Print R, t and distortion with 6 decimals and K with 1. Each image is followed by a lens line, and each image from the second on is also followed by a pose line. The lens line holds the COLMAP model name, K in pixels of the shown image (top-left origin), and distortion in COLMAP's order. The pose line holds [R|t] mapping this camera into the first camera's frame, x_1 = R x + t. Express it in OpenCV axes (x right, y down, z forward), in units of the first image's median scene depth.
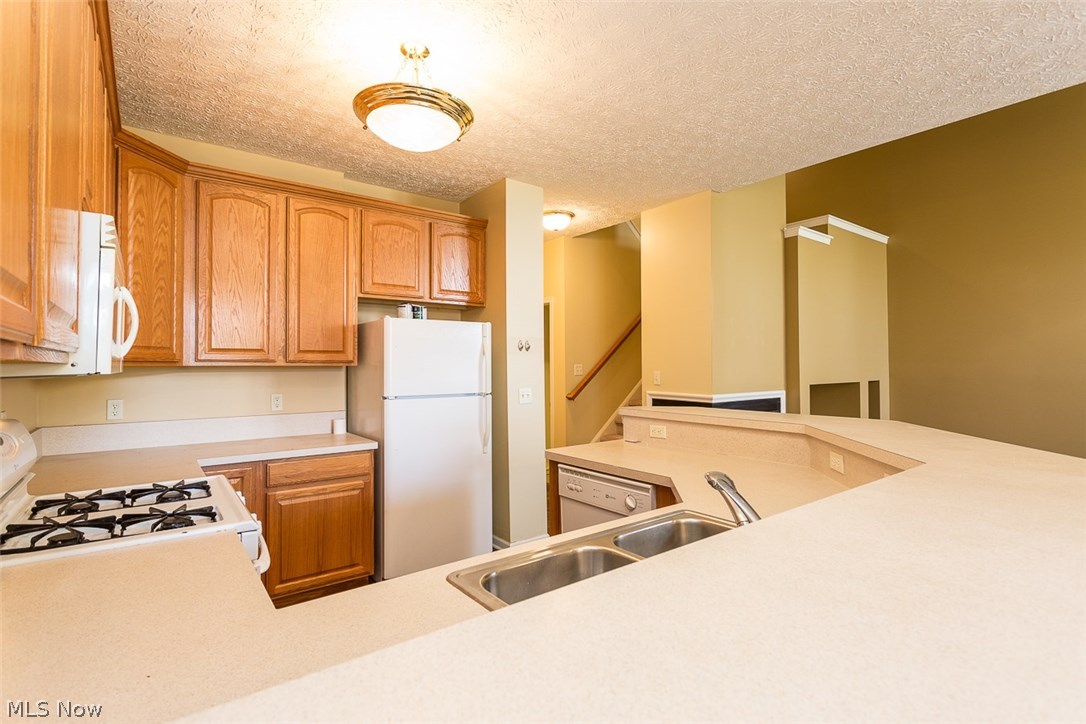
lens RADIAL K [[518.3, 0, 541.4], [0, 518.3, 356.6], [0, 0, 1]] dist [-0.004746, 0.004307]
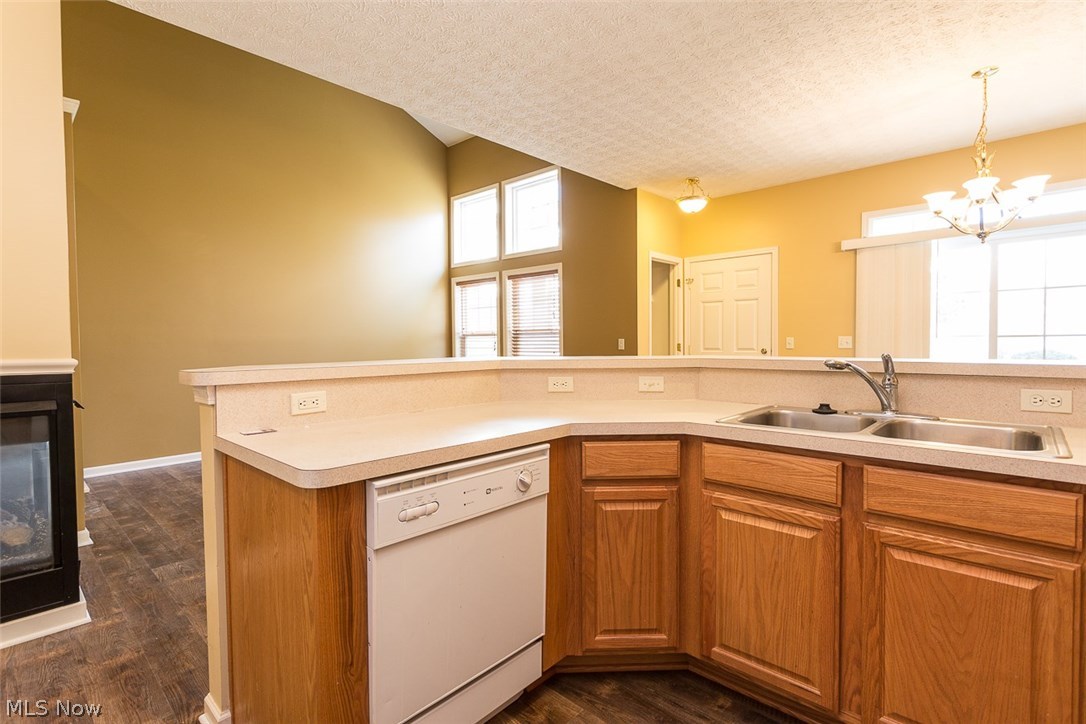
lens RADIAL K [[518.3, 0, 541.4], [0, 518.3, 356.6], [0, 0, 1]] dist [-0.004746, 0.004307]
pose [[-0.169188, -0.022511, 0.985327, -0.322372], [-0.008700, 0.999734, 0.021346, 0.064704], [-0.985545, -0.004961, -0.169339, 0.695900]]
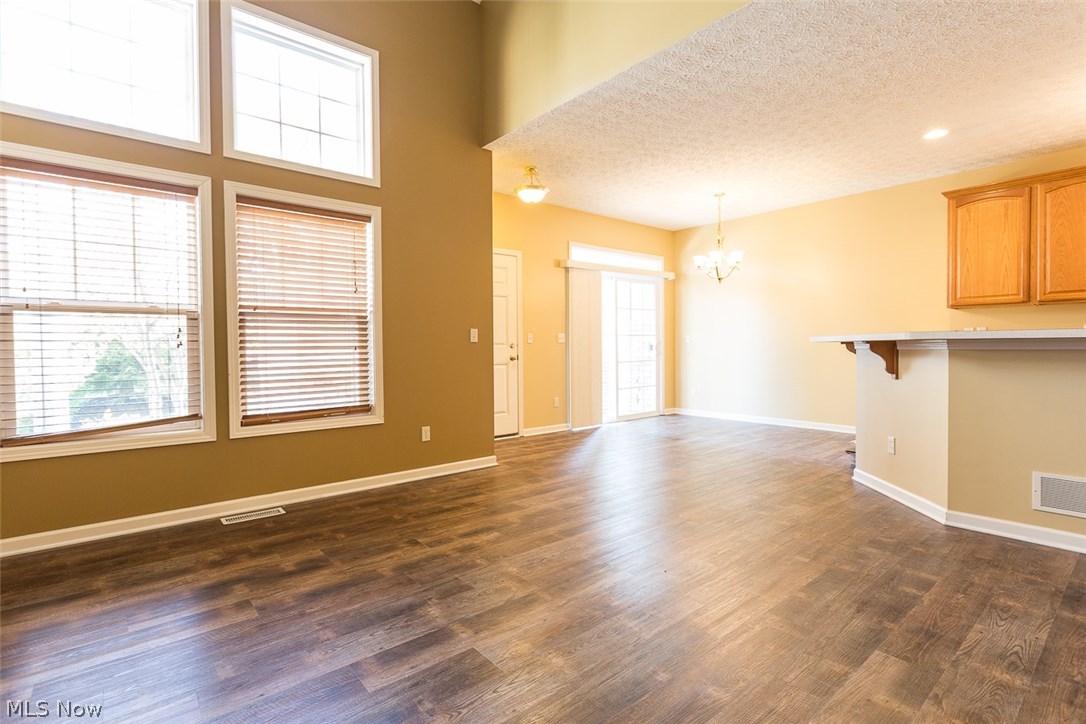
lens RADIAL K [[518.3, 0, 541.4], [0, 518.3, 356.6], [0, 0, 1]] dist [-0.004746, 0.004307]
pose [[-0.998775, 0.015676, -0.046936, 1.064889], [0.015659, 0.999877, 0.000731, 0.110732], [0.046942, -0.000005, -0.998898, 1.447288]]
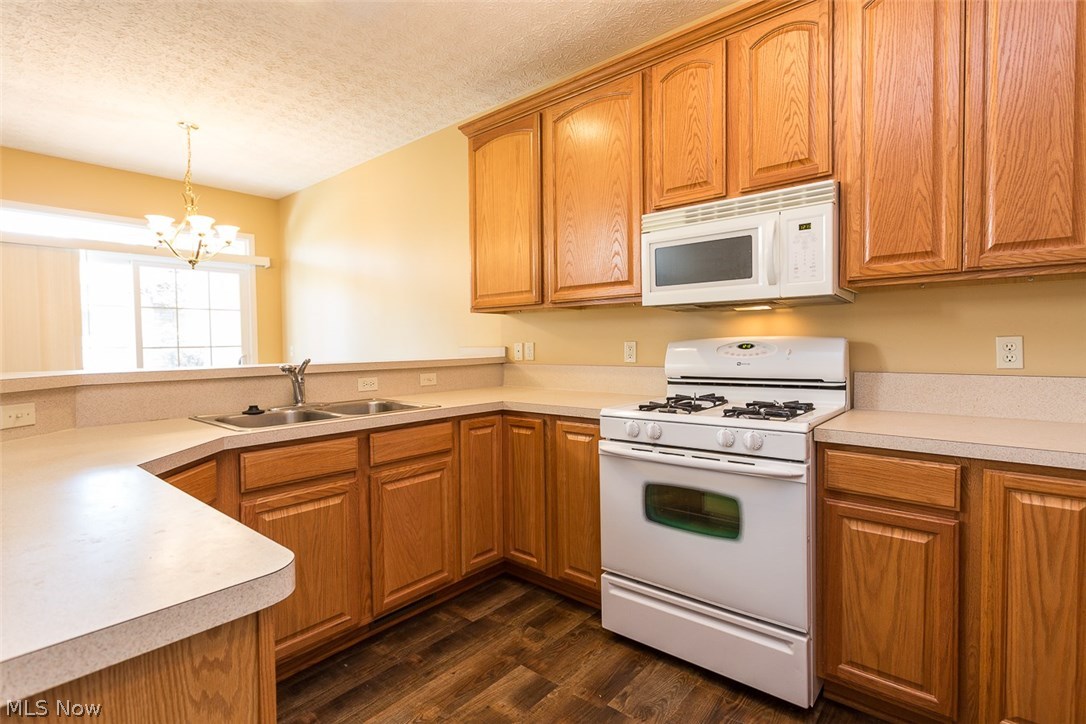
lens RADIAL K [[518.3, 0, 541.4], [0, 518.3, 356.6], [0, 0, 1]] dist [-0.004746, 0.004307]
pose [[-0.976897, 0.022138, -0.212562, -0.041982], [0.020745, 0.999746, 0.008780, 0.067178], [0.212702, 0.004168, -0.977108, 0.979817]]
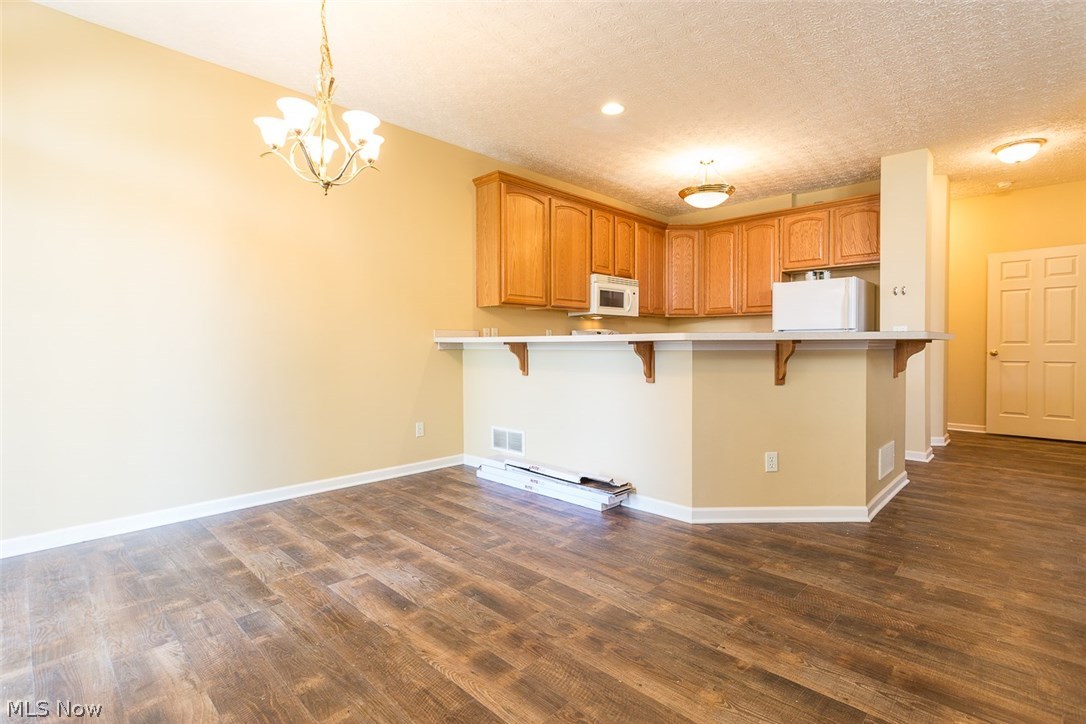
lens RADIAL K [[518.3, 0, 541.4], [0, 518.3, 356.6], [0, 0, 1]] dist [-0.004746, 0.004307]
pose [[0.146085, 0.028094, -0.988873, 1.134112], [0.021828, 0.999262, 0.031613, 0.083285], [0.989031, -0.026204, 0.145364, -0.003607]]
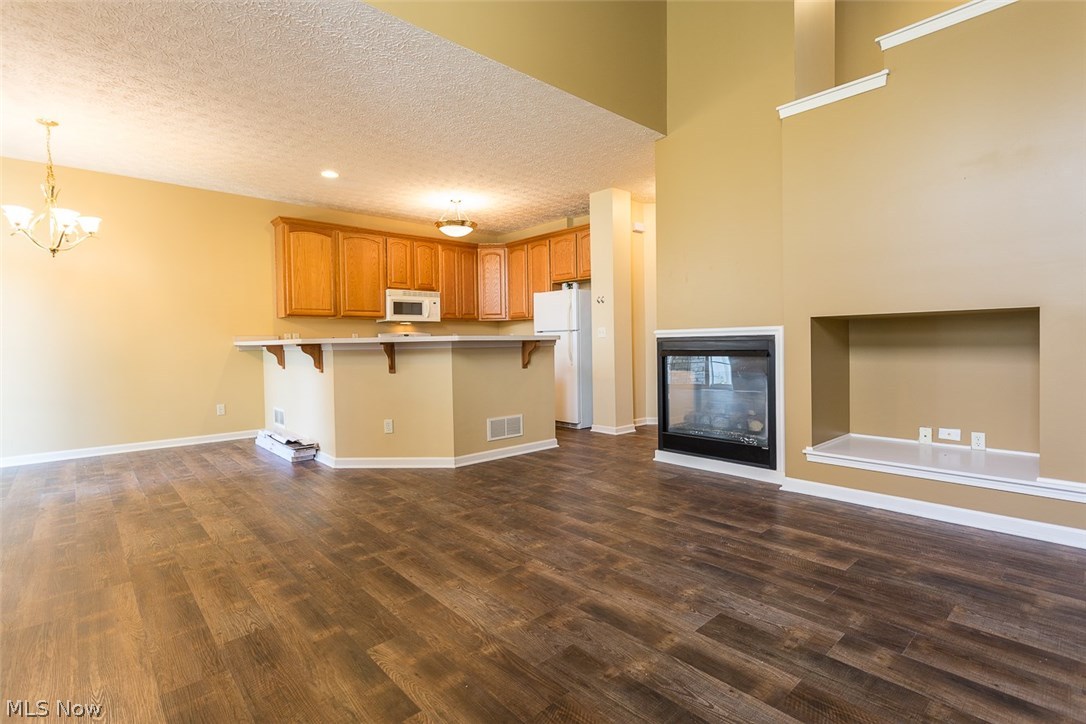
lens RADIAL K [[518.3, 0, 541.4], [0, 518.3, 356.6], [0, 0, 1]] dist [-0.004746, 0.004307]
pose [[0.084267, 0.031896, -0.995933, 1.606021], [0.034312, 0.998802, 0.034891, 0.095065], [0.995852, -0.037113, 0.083072, 0.755825]]
